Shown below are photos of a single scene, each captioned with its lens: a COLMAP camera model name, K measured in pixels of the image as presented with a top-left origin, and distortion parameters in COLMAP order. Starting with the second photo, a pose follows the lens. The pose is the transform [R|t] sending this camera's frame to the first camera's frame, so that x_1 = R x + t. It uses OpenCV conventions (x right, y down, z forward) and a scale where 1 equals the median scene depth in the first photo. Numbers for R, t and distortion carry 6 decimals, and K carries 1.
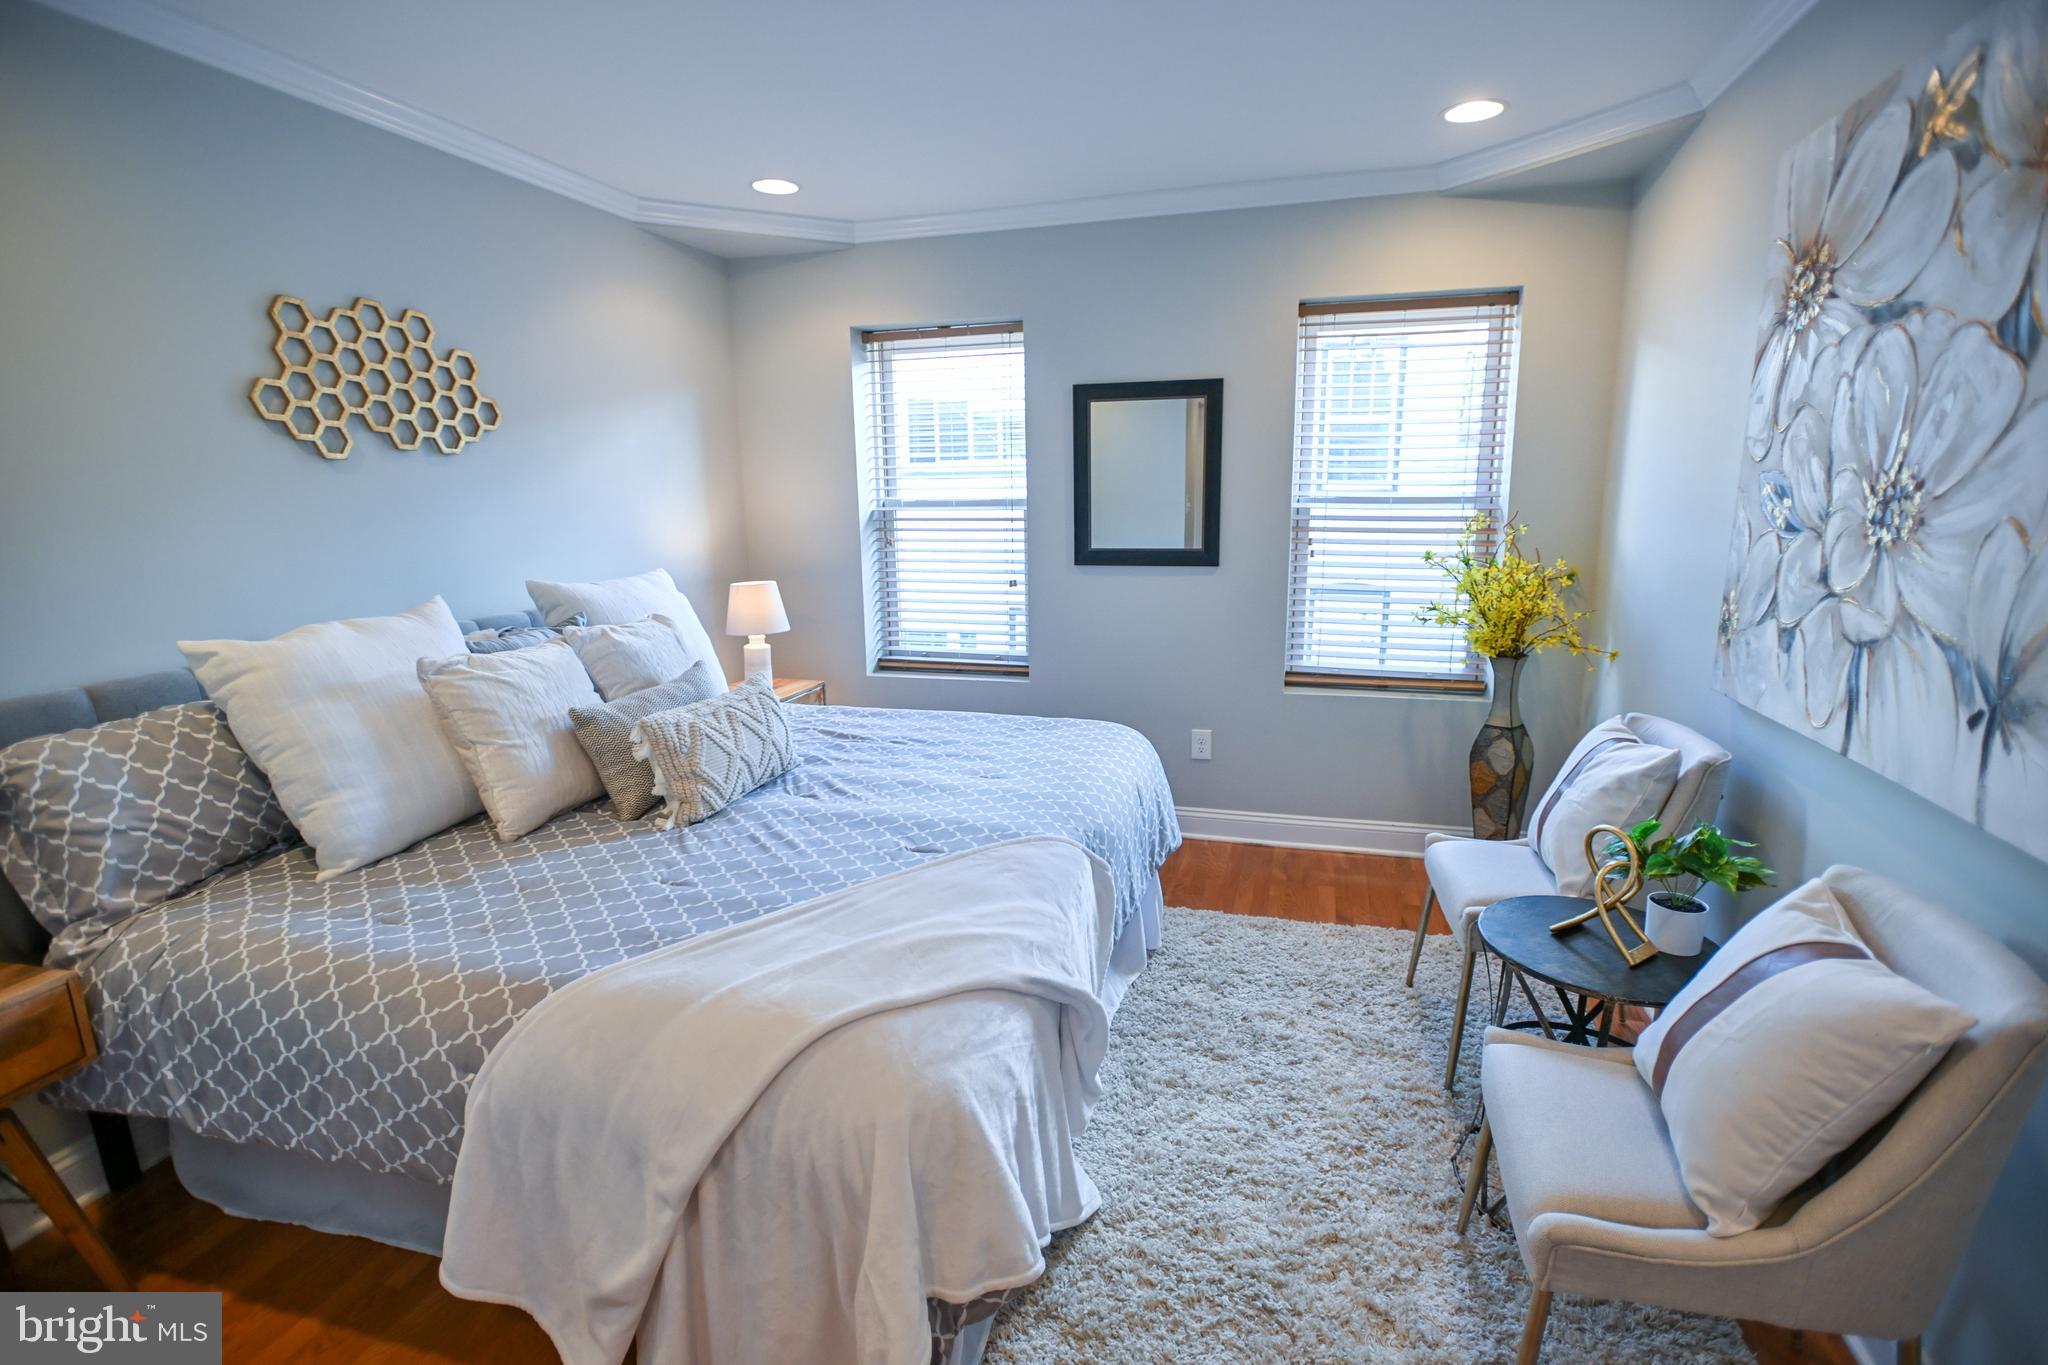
lens RADIAL K [[961.0, 0, 1031.3], [0, 961.0, 685.9], [0, 0, 1]] dist [-0.011032, -0.000798]
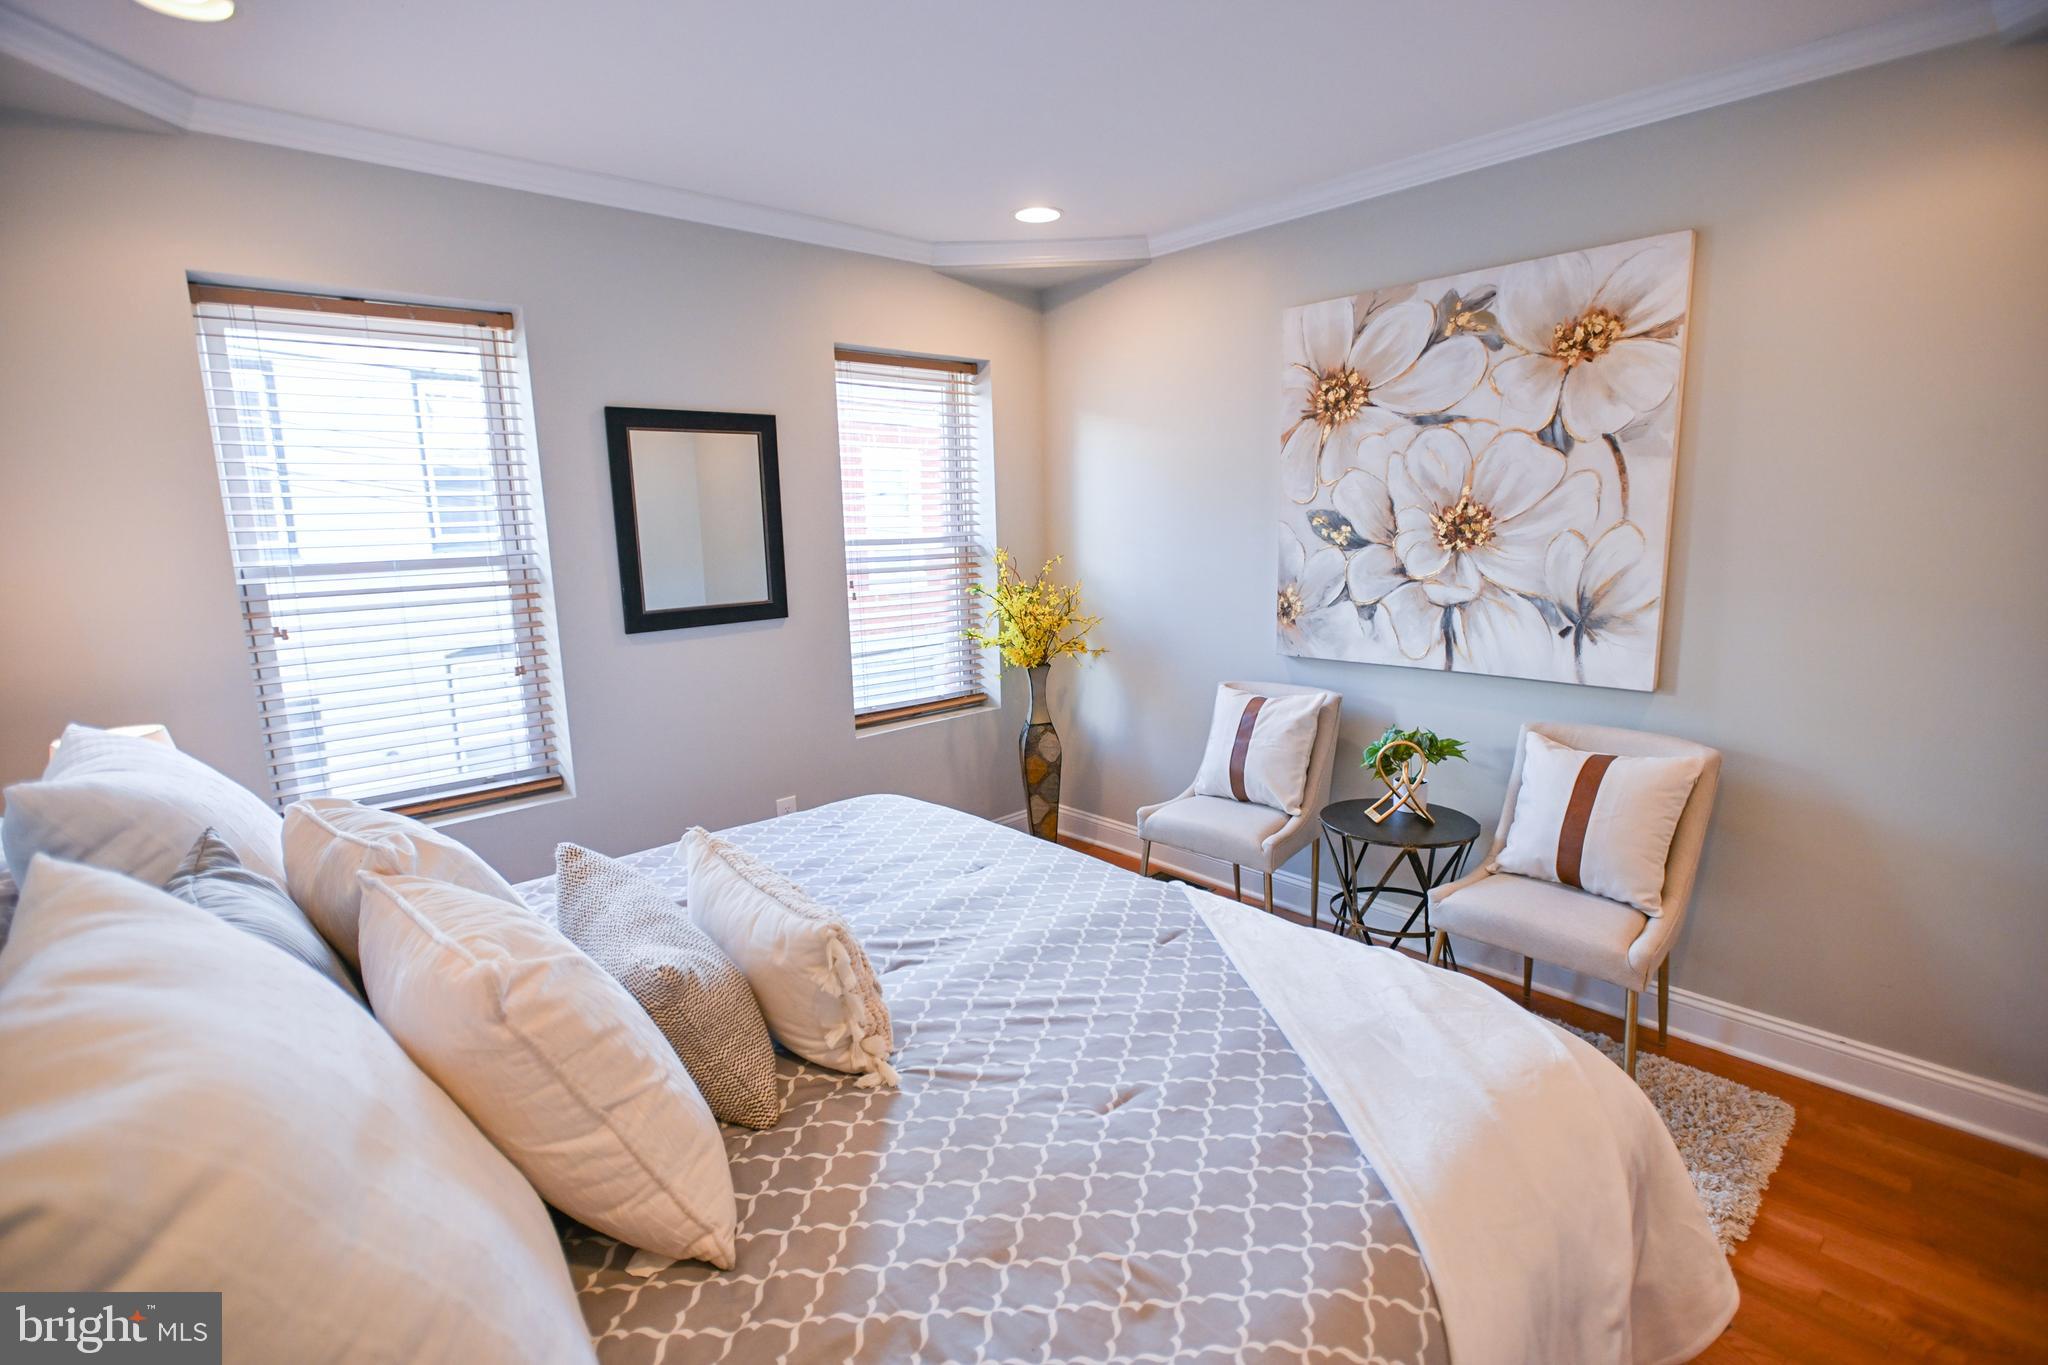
lens RADIAL K [[961.0, 0, 1026.3], [0, 961.0, 682.5], [0, 0, 1]] dist [-0.011032, -0.000798]
pose [[0.518487, -0.149846, 0.841854, -0.663471], [0.194035, 0.979461, 0.054835, -0.097667], [-0.832779, 0.134918, 0.536913, 0.457589]]
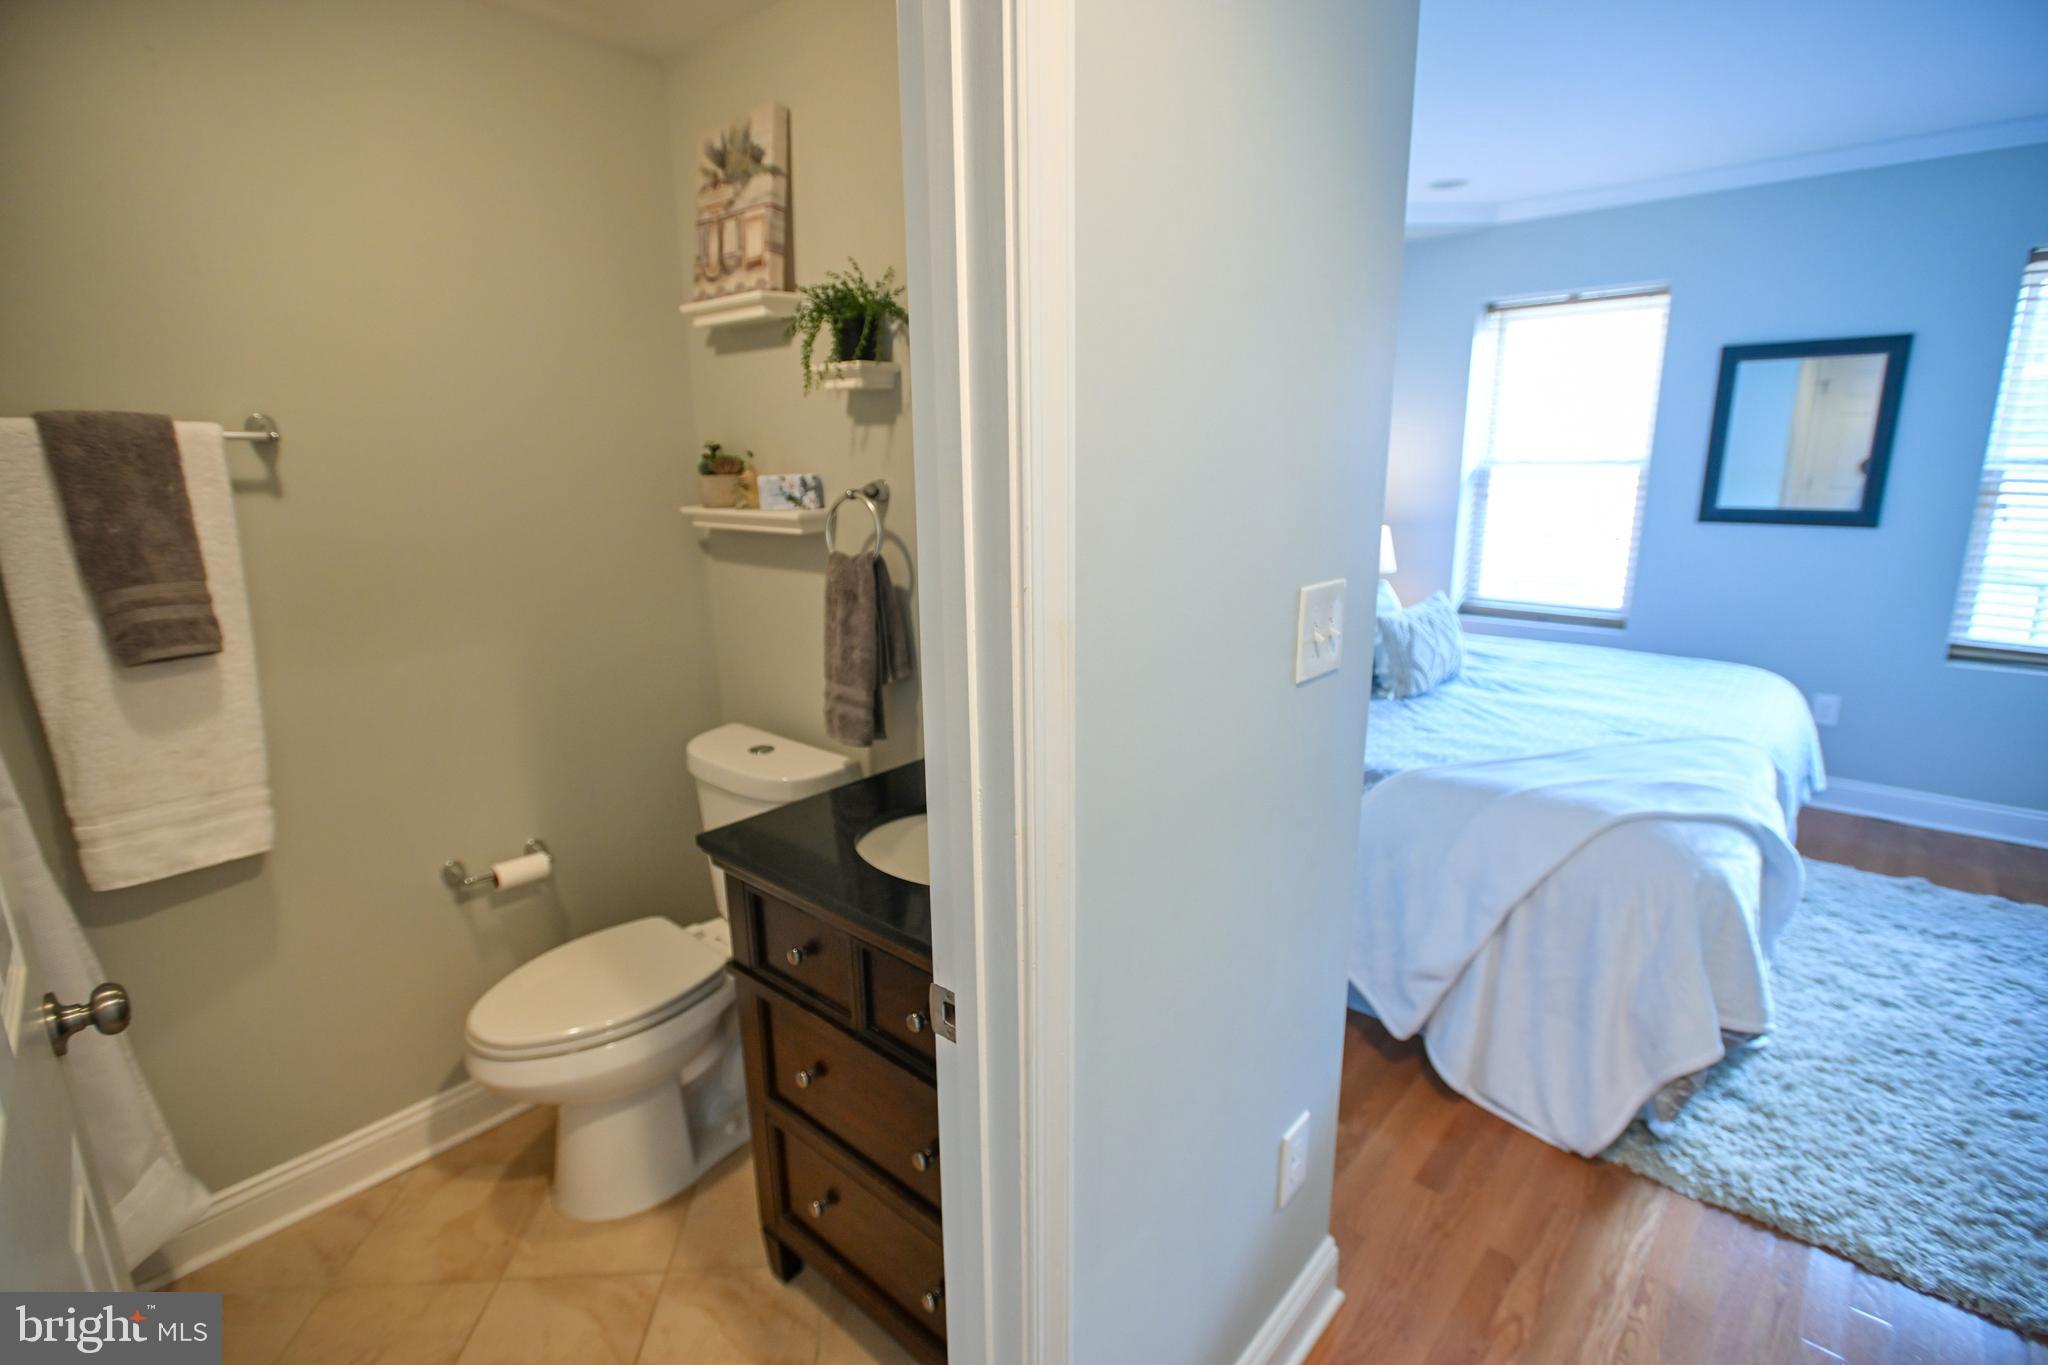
lens RADIAL K [[961.0, 0, 1018.9], [0, 961.0, 688.1], [0, 0, 1]] dist [-0.011032, -0.000798]
pose [[0.900110, 0.107917, -0.422086, -0.228711], [-0.092426, 0.994083, 0.057063, 0.085592], [0.425747, -0.012351, 0.904758, -0.343022]]
